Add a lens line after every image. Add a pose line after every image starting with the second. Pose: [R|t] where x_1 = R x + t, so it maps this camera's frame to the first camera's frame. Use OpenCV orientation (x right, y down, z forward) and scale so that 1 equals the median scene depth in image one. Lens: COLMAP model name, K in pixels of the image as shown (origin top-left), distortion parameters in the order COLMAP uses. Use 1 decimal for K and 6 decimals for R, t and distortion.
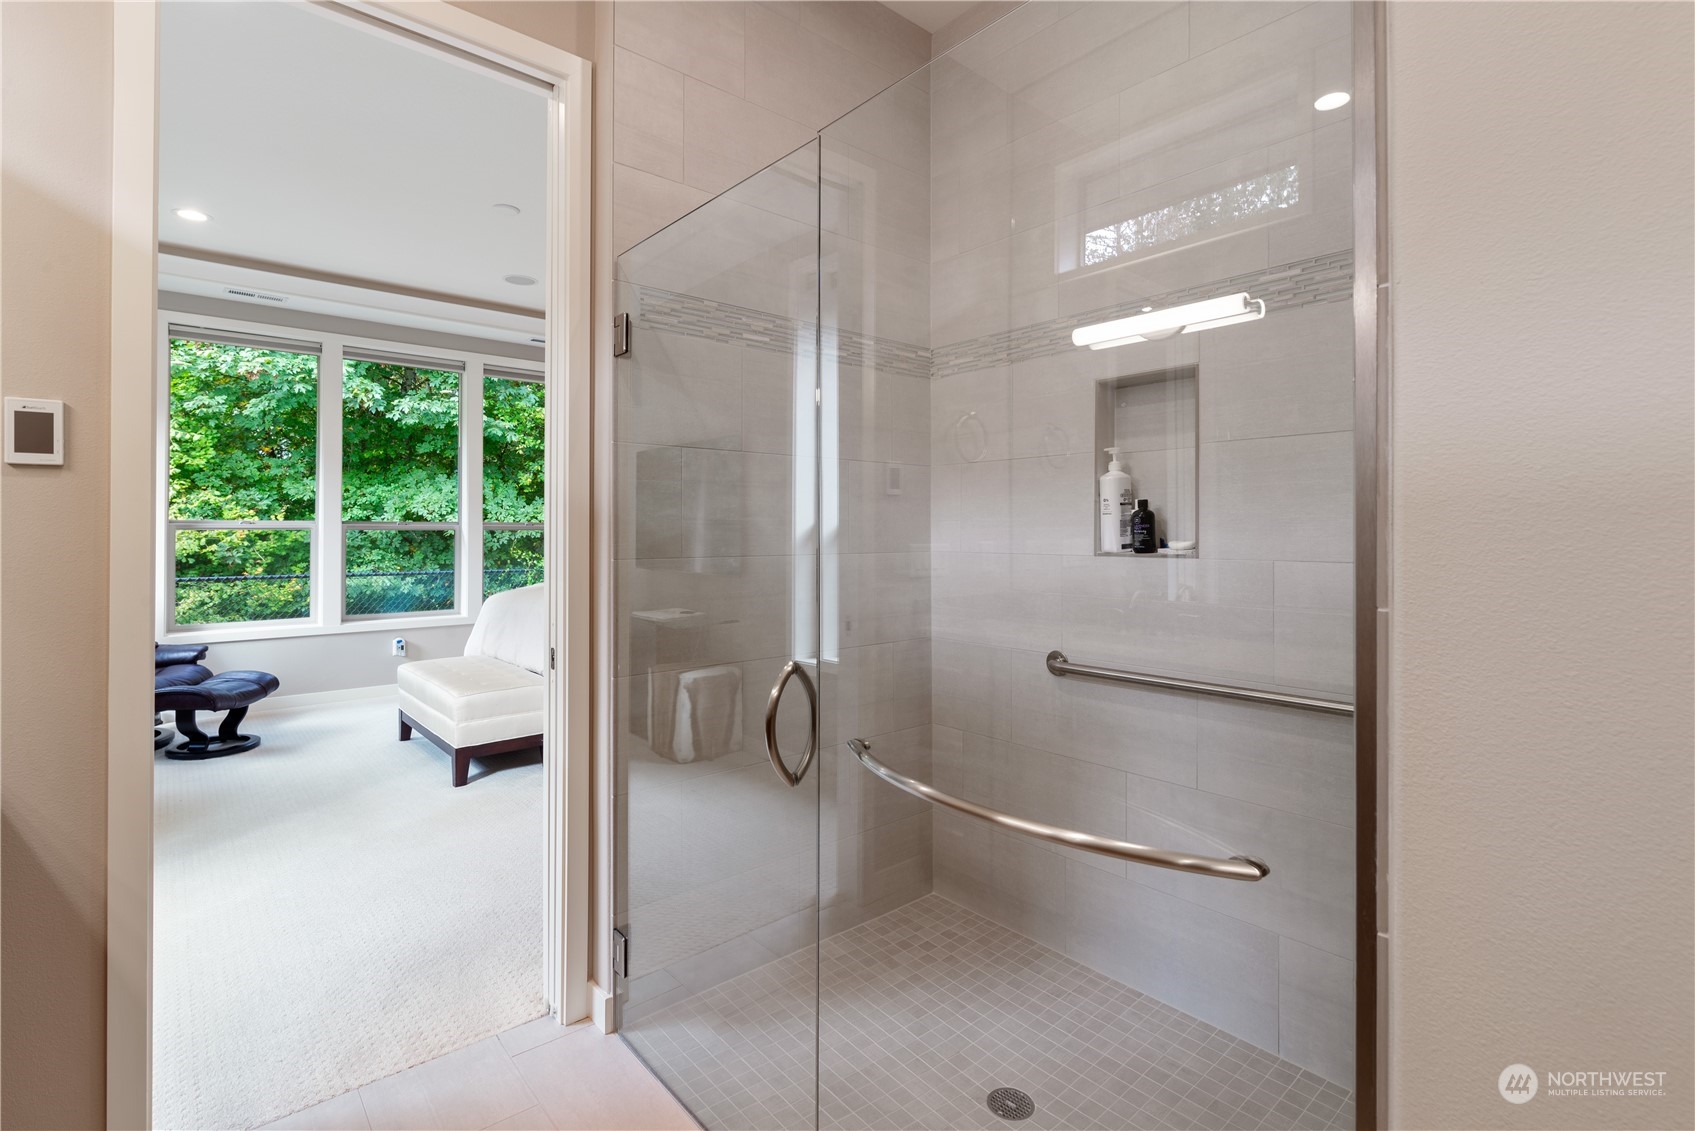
lens RADIAL K [[799.4, 0, 843.4], [0, 799.4, 522.9], [0, 0, 1]] dist [-0.001169, -0.000348]
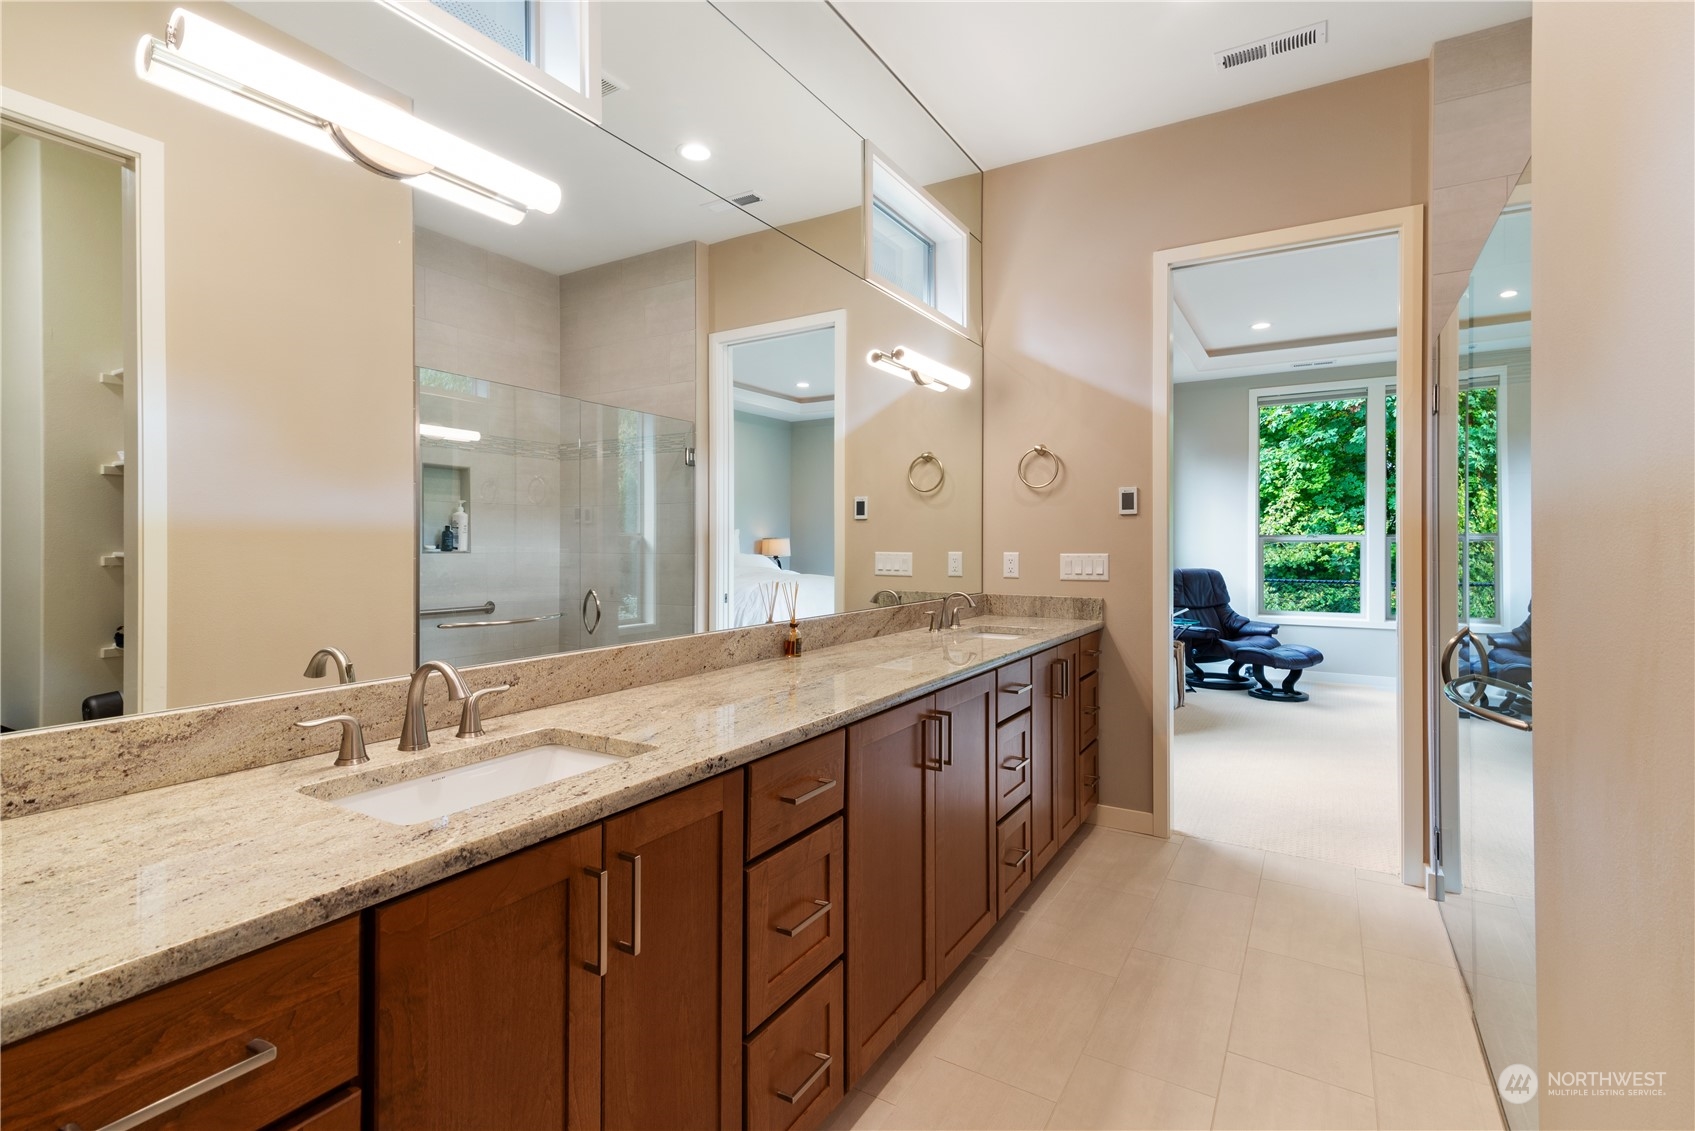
lens RADIAL K [[788.5, 0, 847.5], [0, 788.5, 565.5], [0, 0, 1]] dist [-0.001706, -0.000083]
pose [[0.322514, 0.022816, -0.946290, 0.094323], [0.012430, 0.999521, 0.028336, 0.000517], [0.946483, -0.020901, 0.322076, -0.056380]]
